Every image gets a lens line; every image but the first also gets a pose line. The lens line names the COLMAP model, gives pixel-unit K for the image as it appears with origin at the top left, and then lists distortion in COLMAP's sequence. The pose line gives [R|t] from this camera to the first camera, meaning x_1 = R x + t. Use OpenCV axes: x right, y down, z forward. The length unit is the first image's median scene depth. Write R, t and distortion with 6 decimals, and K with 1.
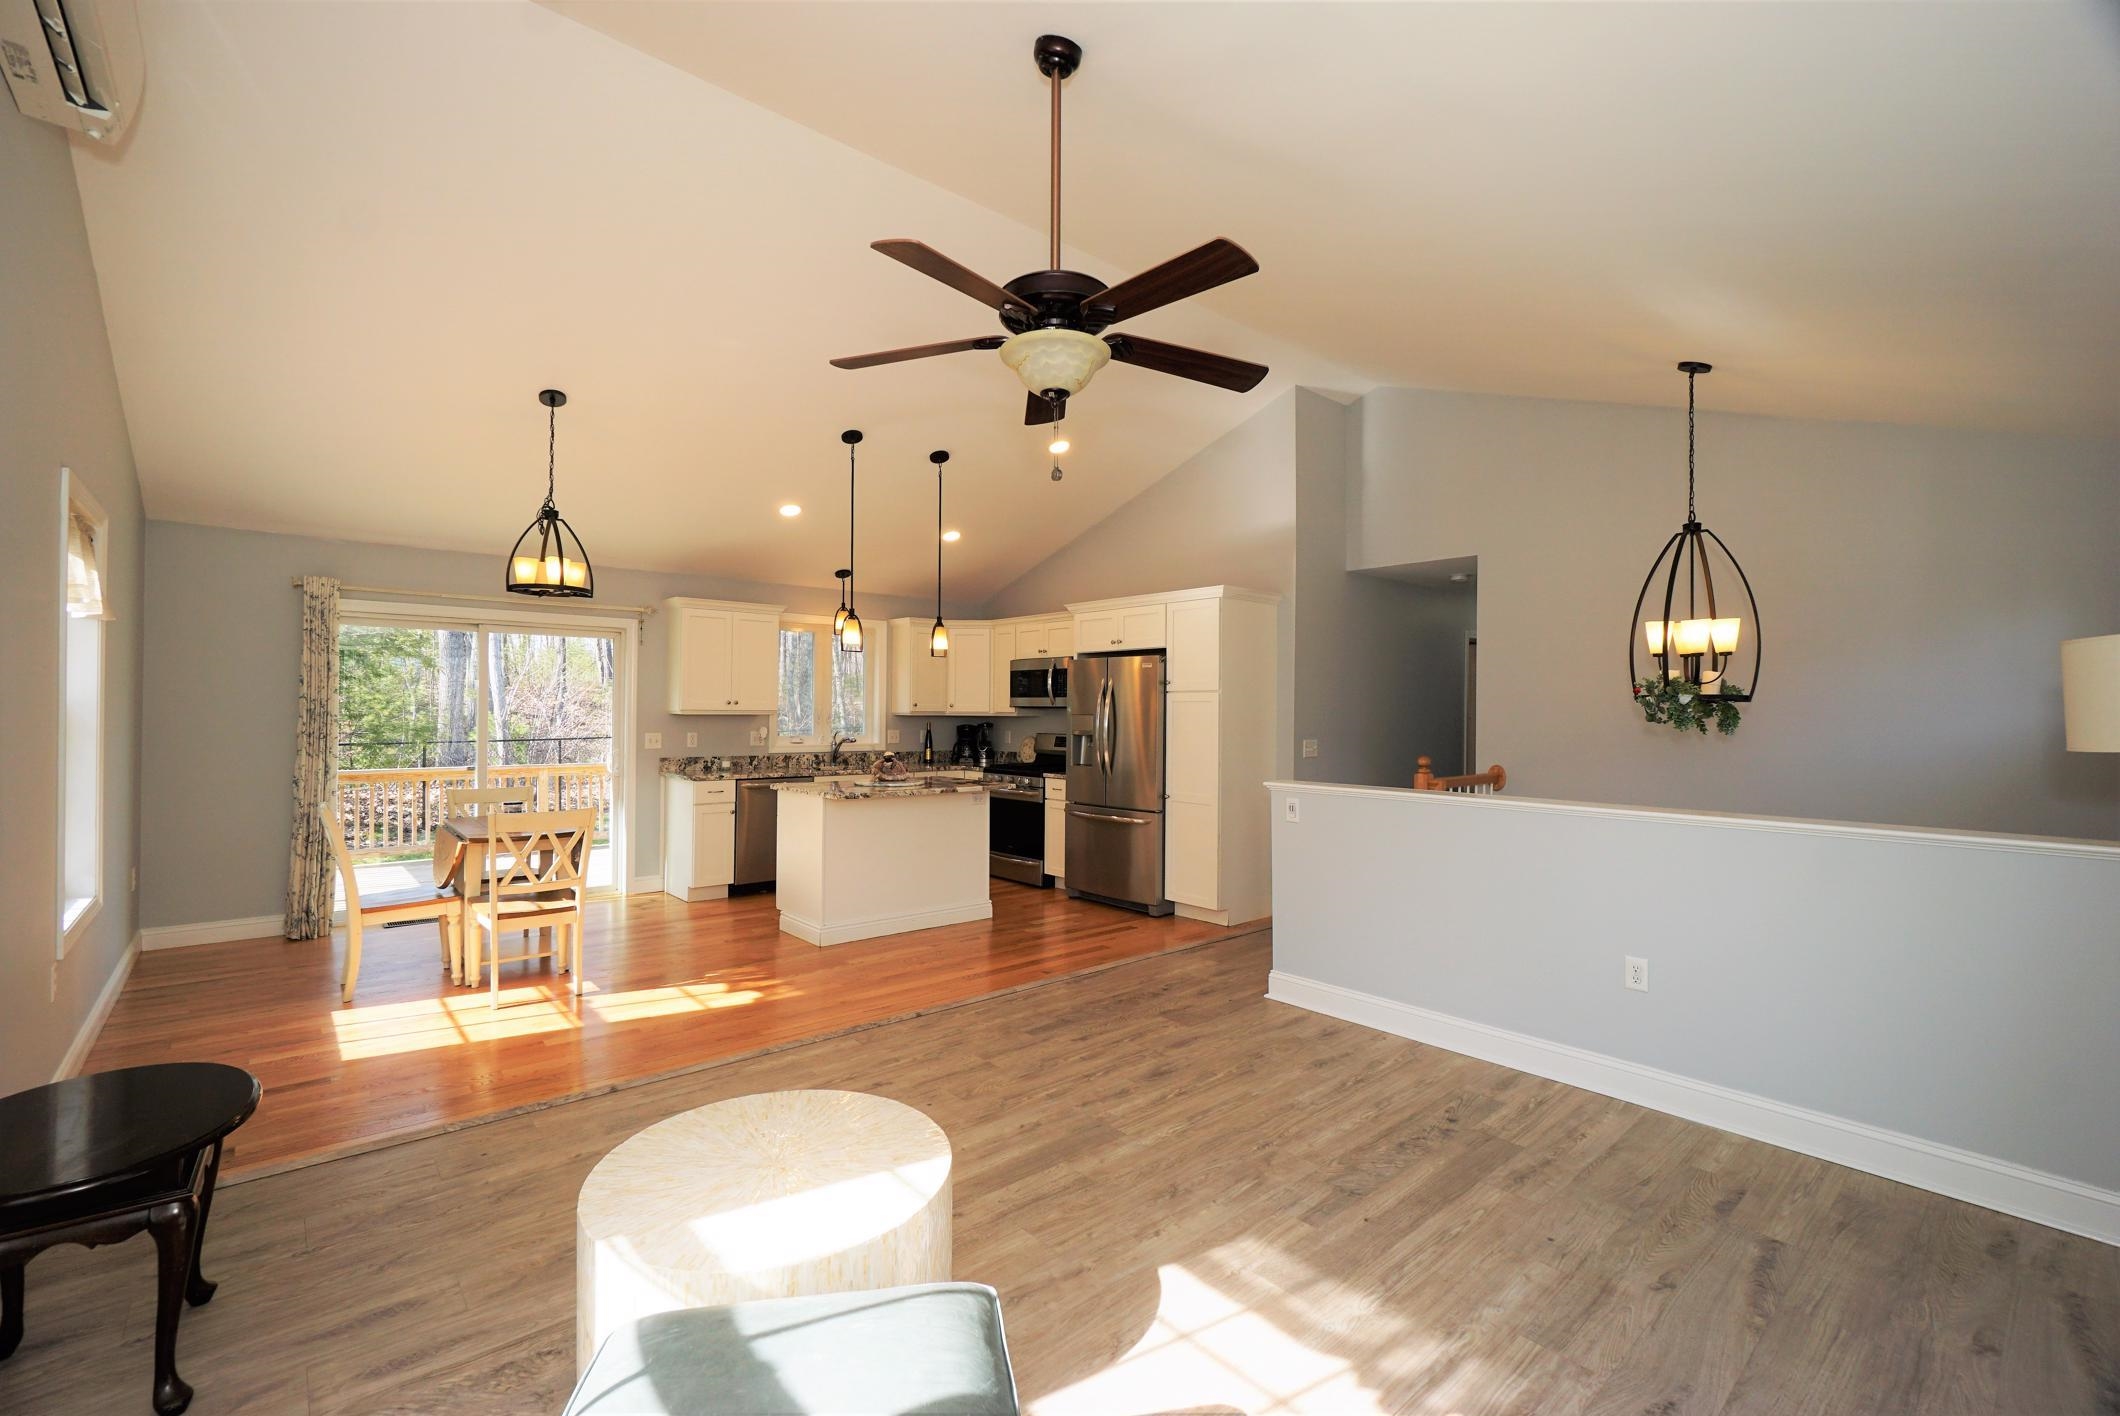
lens RADIAL K [[924.7, 0, 1016.1], [0, 924.7, 701.3], [0, 0, 1]] dist [-0.010759, 0.004743]
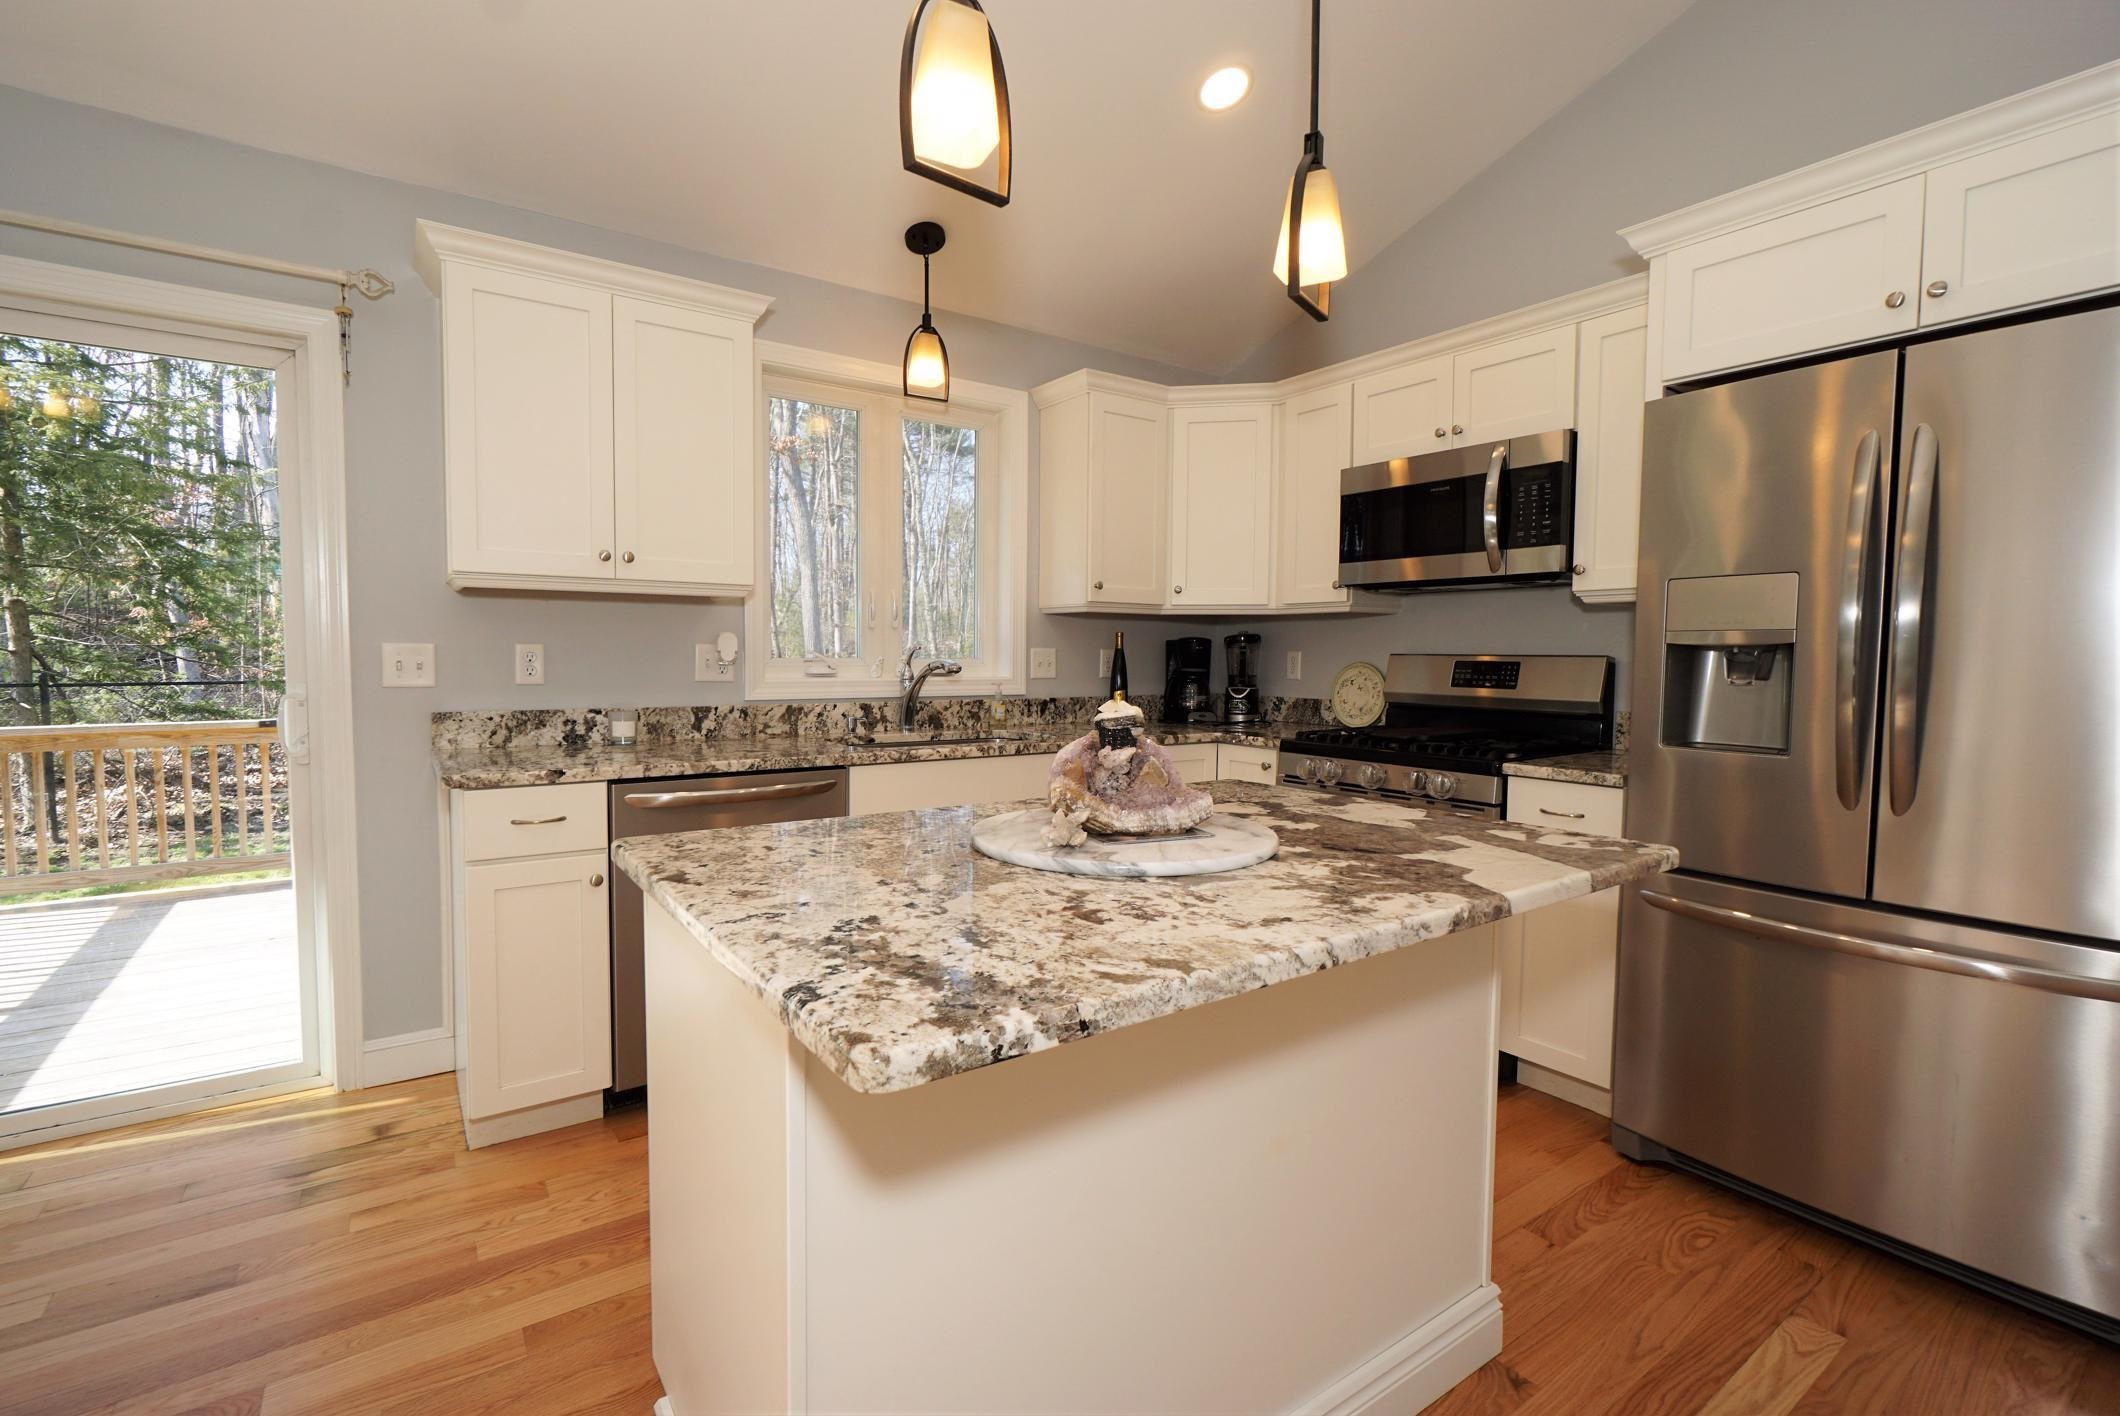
lens RADIAL K [[924.7, 0, 991.3], [0, 924.7, 706.6], [0, 0, 1]] dist [-0.010759, 0.004743]
pose [[0.992999, 0.005770, -0.117981, -0.180893], [0.002008, 0.997837, 0.065701, 0.051441], [0.118105, -0.065478, 0.990840, 0.967118]]
